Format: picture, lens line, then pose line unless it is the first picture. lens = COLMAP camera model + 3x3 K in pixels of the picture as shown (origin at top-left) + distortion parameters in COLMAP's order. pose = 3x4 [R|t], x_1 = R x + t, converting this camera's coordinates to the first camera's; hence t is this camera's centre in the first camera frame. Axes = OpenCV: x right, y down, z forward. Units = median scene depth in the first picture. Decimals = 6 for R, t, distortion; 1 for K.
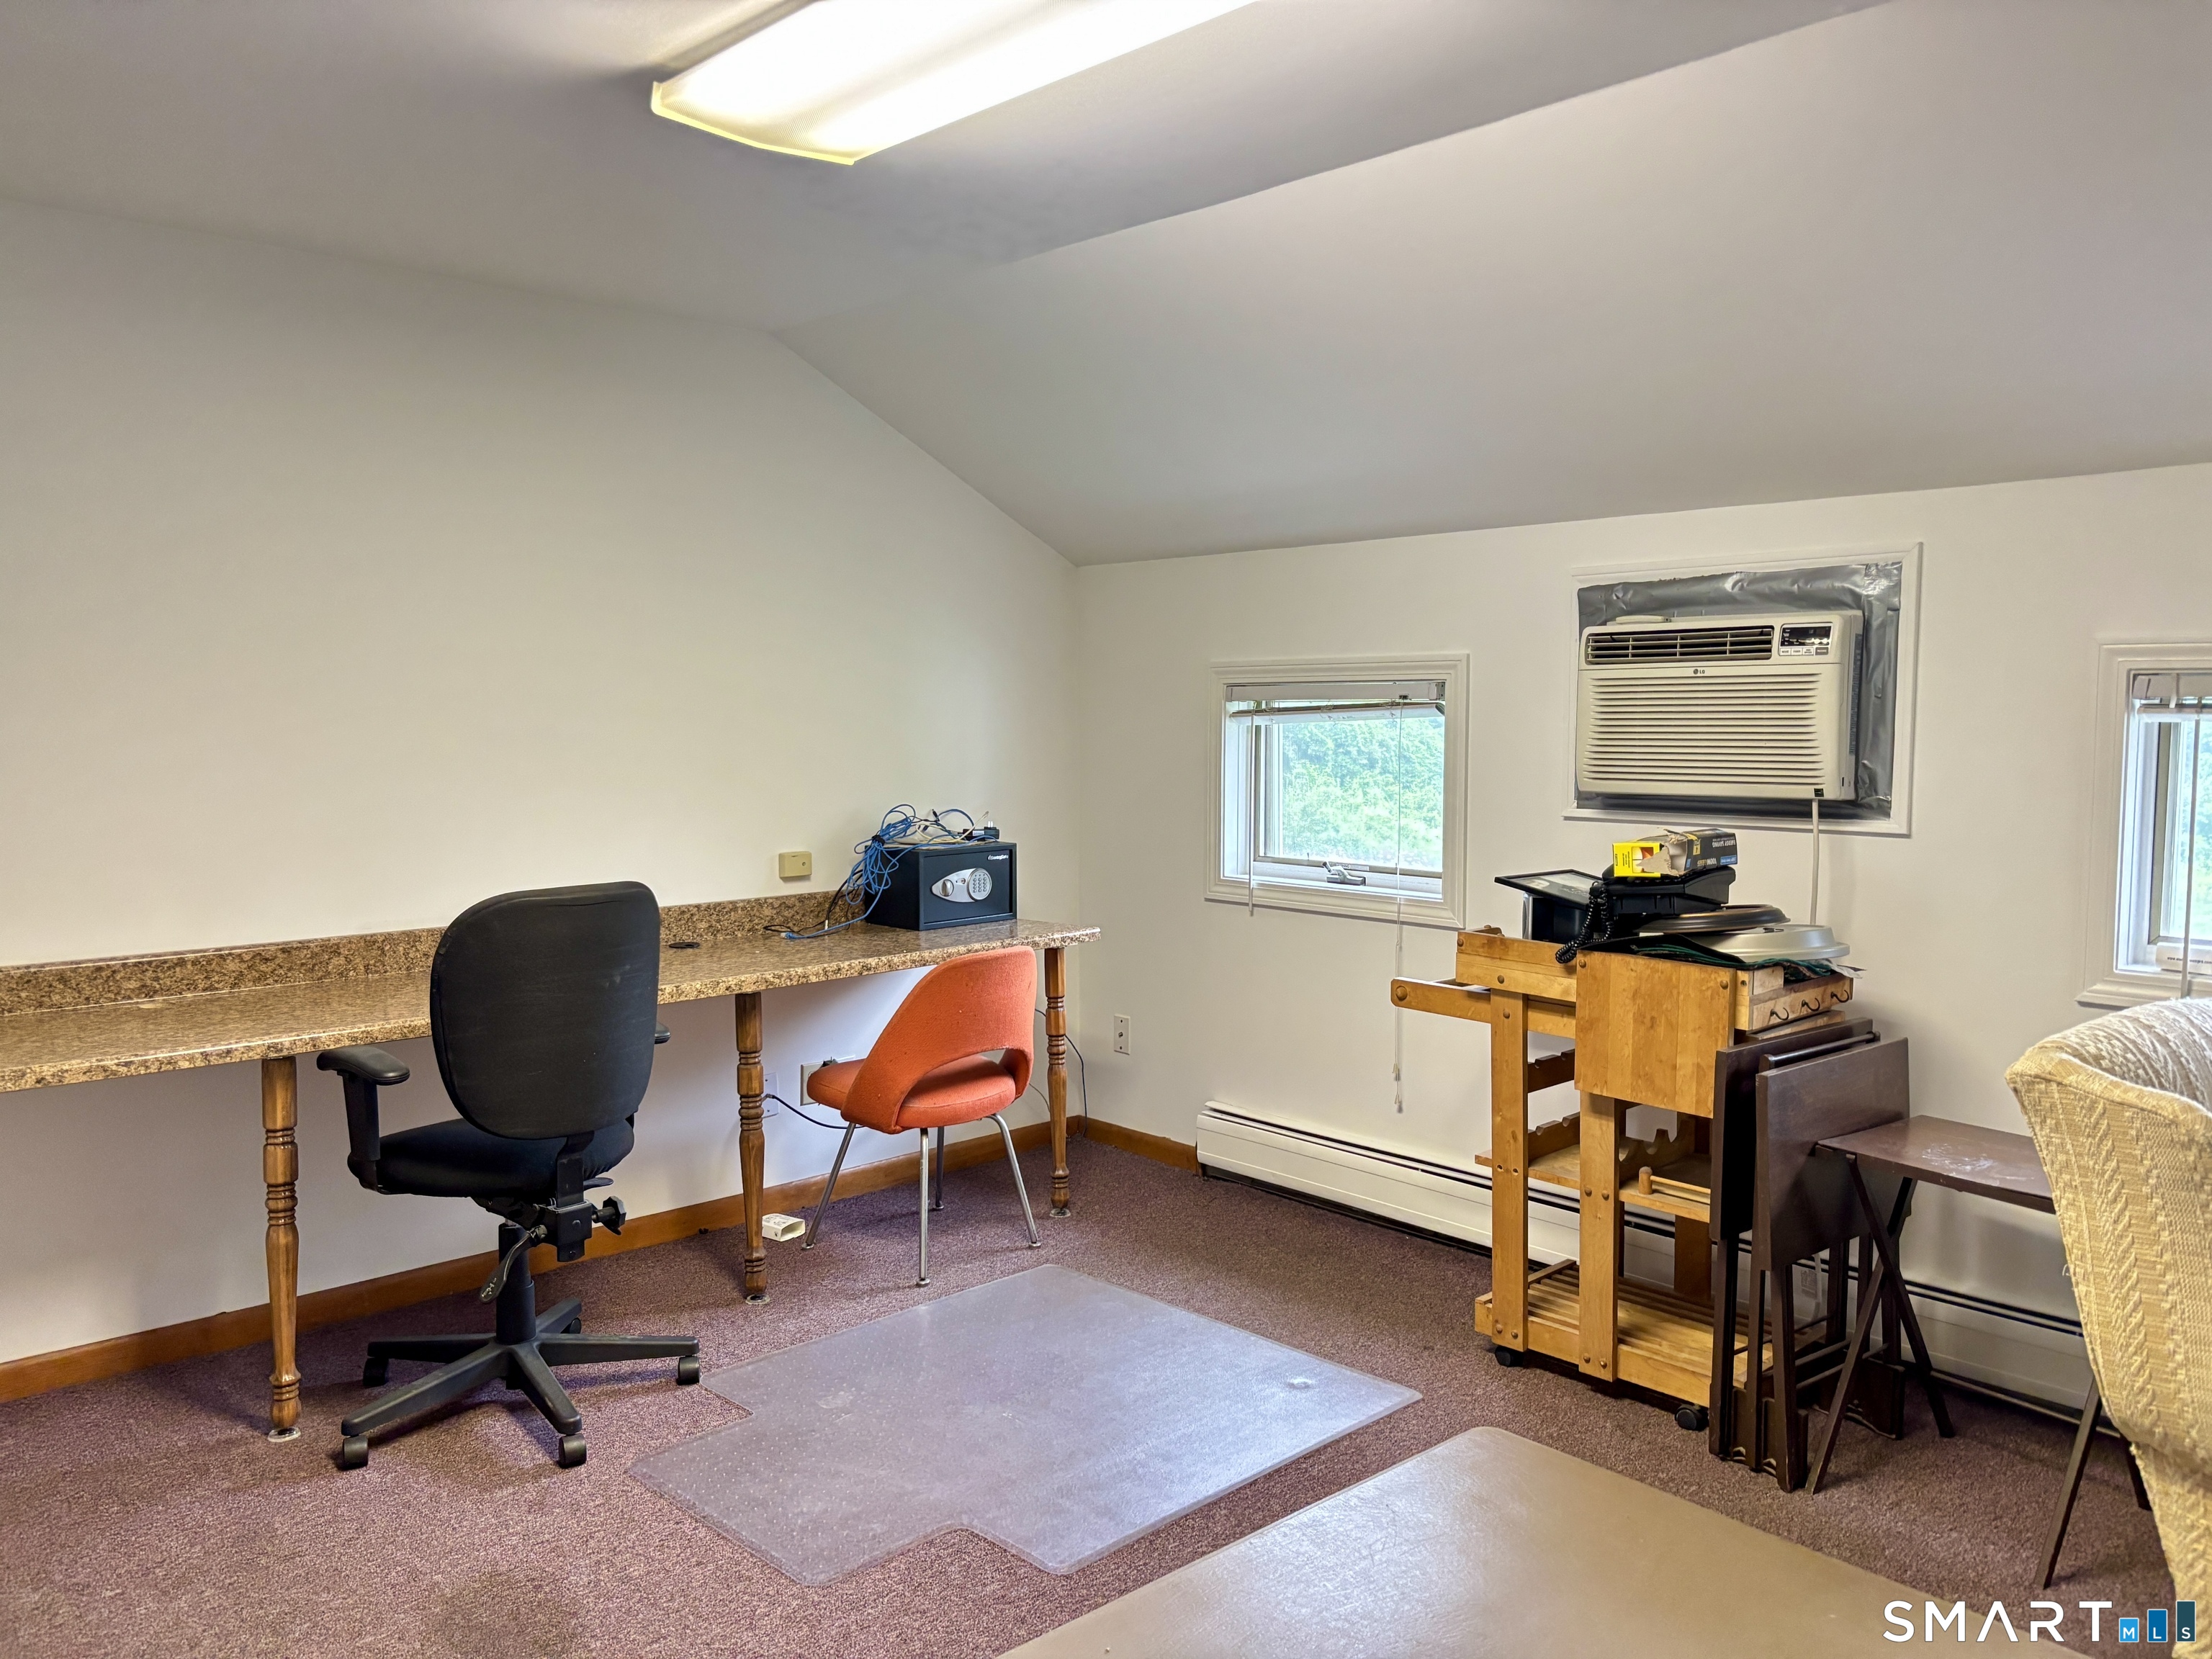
lens RADIAL K [[1673.4, 0, 1115.5], [0, 1673.4, 836.7], [0, 0, 1]] dist [0.061816, -0.039234]
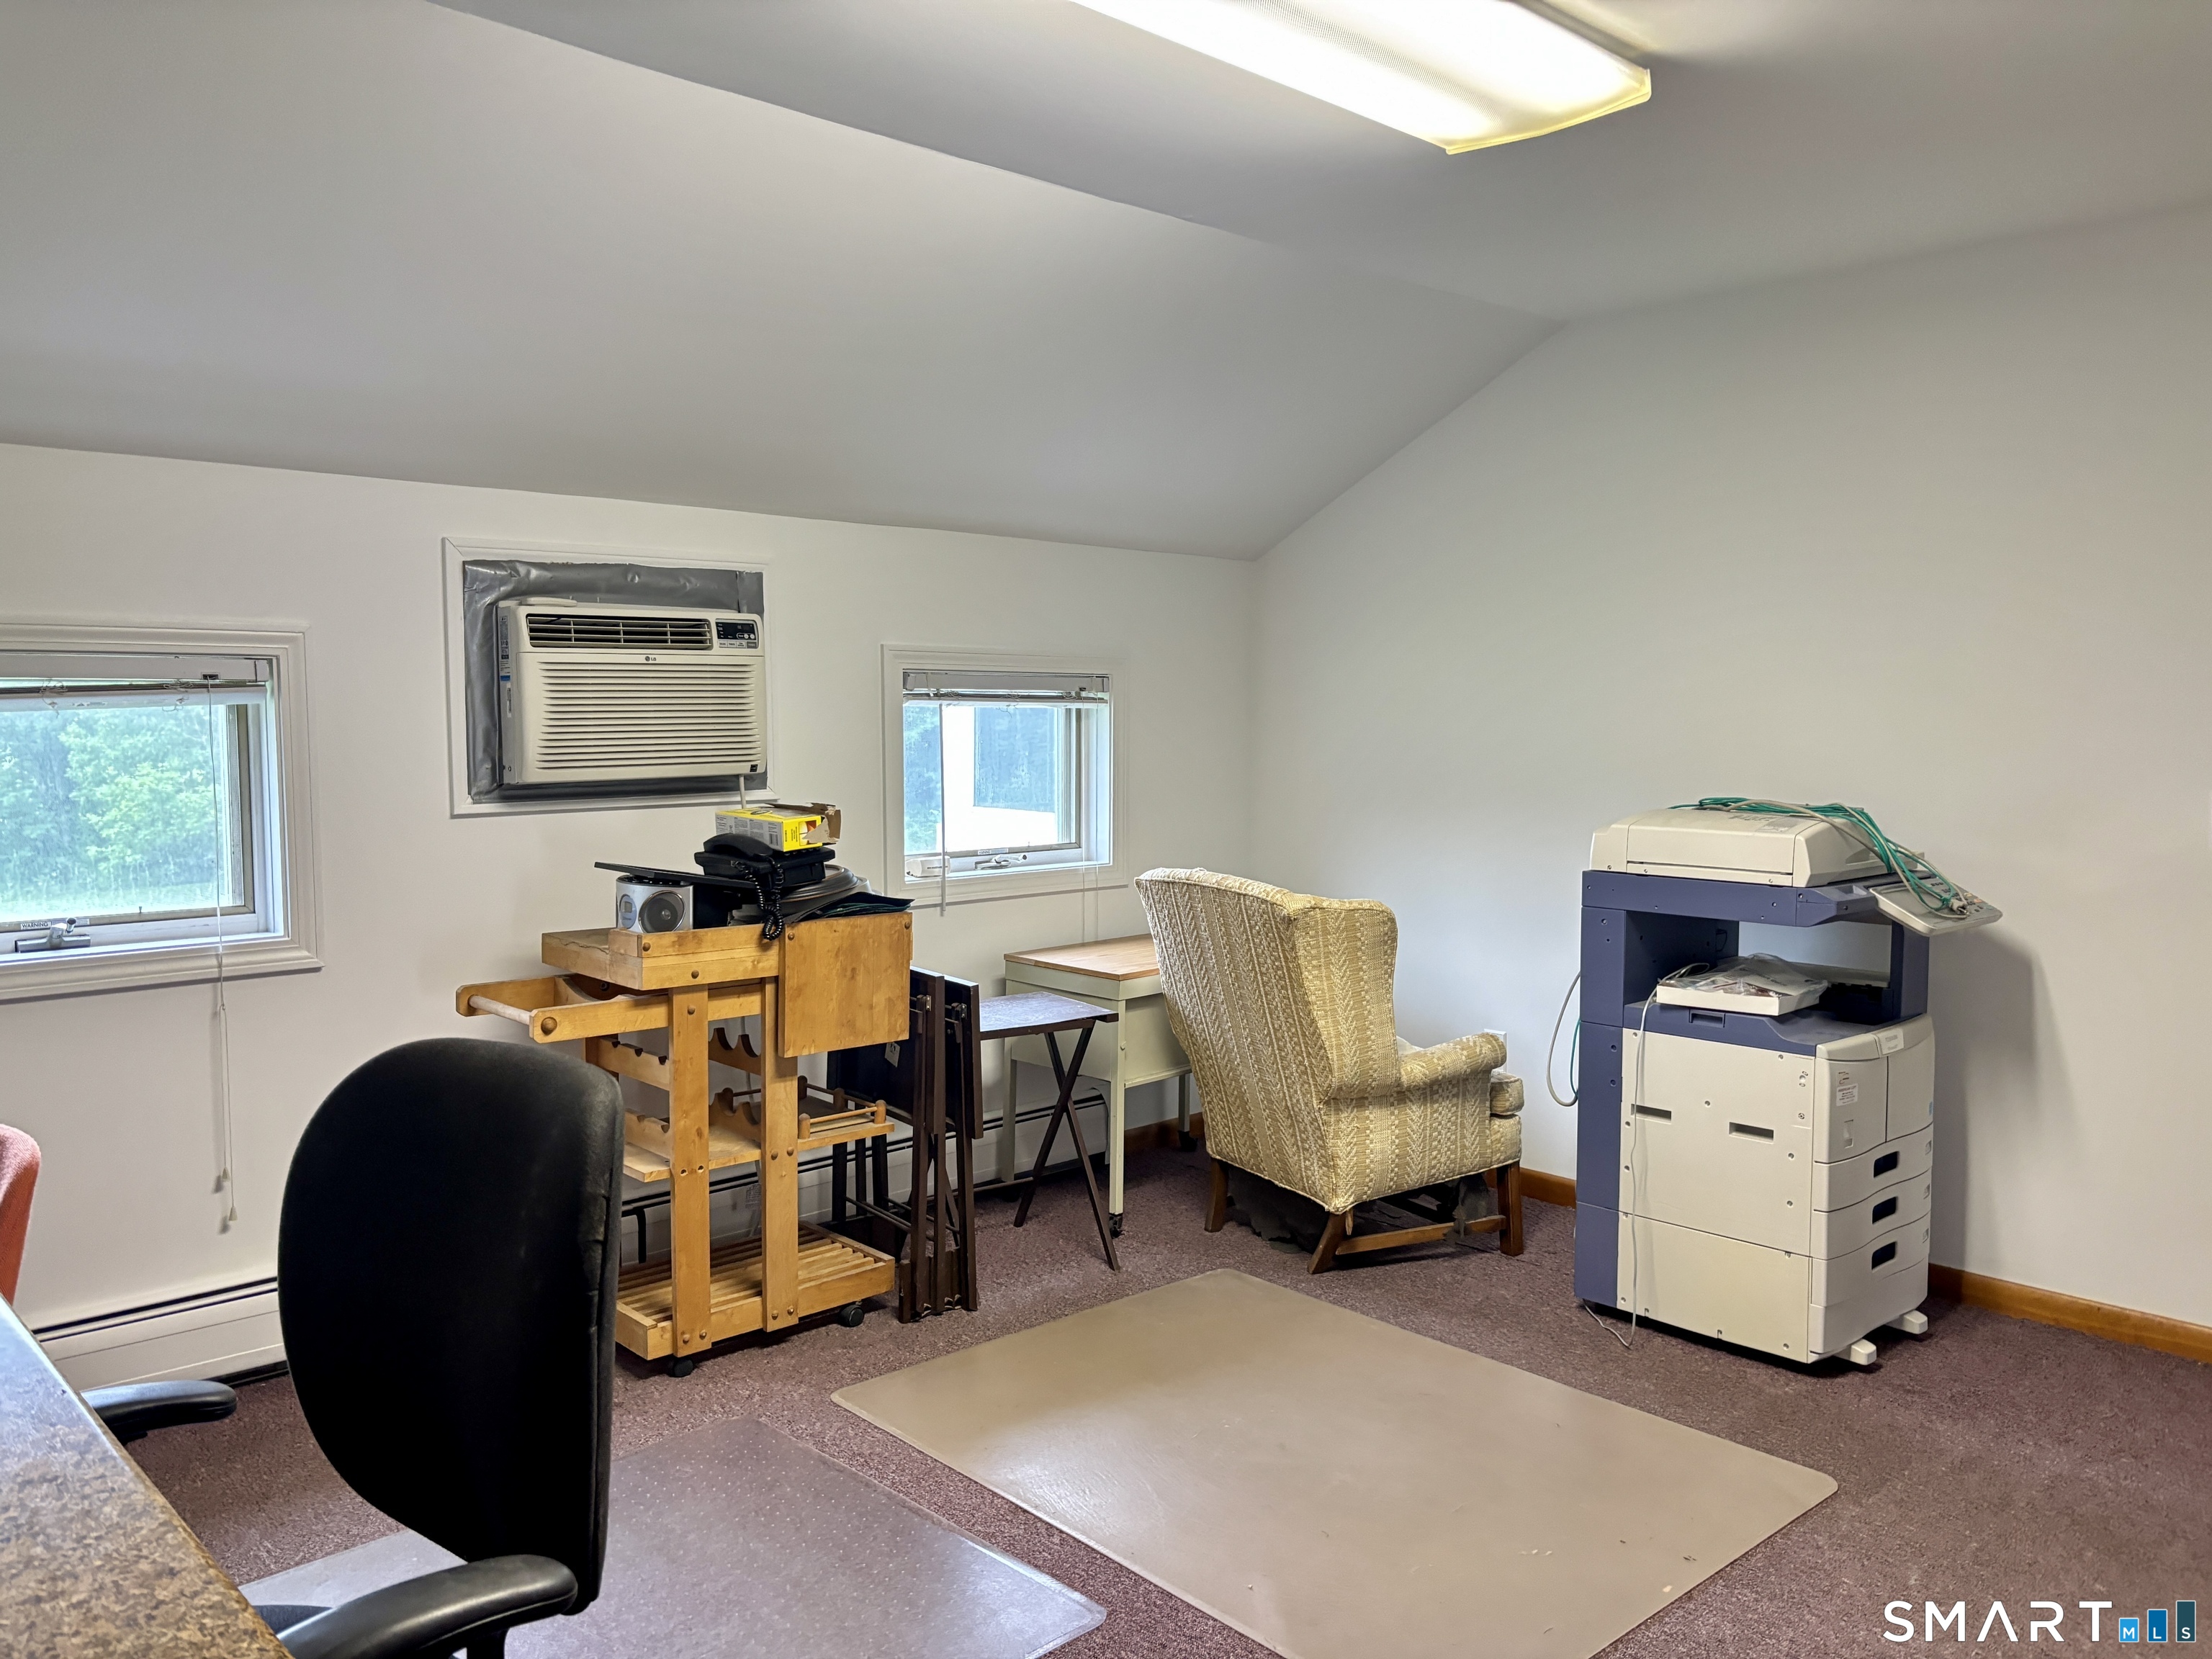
lens RADIAL K [[1673.4, 0, 1115.1], [0, 1673.4, 816.8], [0, 0, 1]] dist [0.061816, -0.039234]
pose [[0.002631, -0.070902, 0.997480, -0.717212], [0.076806, 0.994551, 0.070492, -0.053759], [-0.997043, 0.076427, 0.008062, 0.735229]]
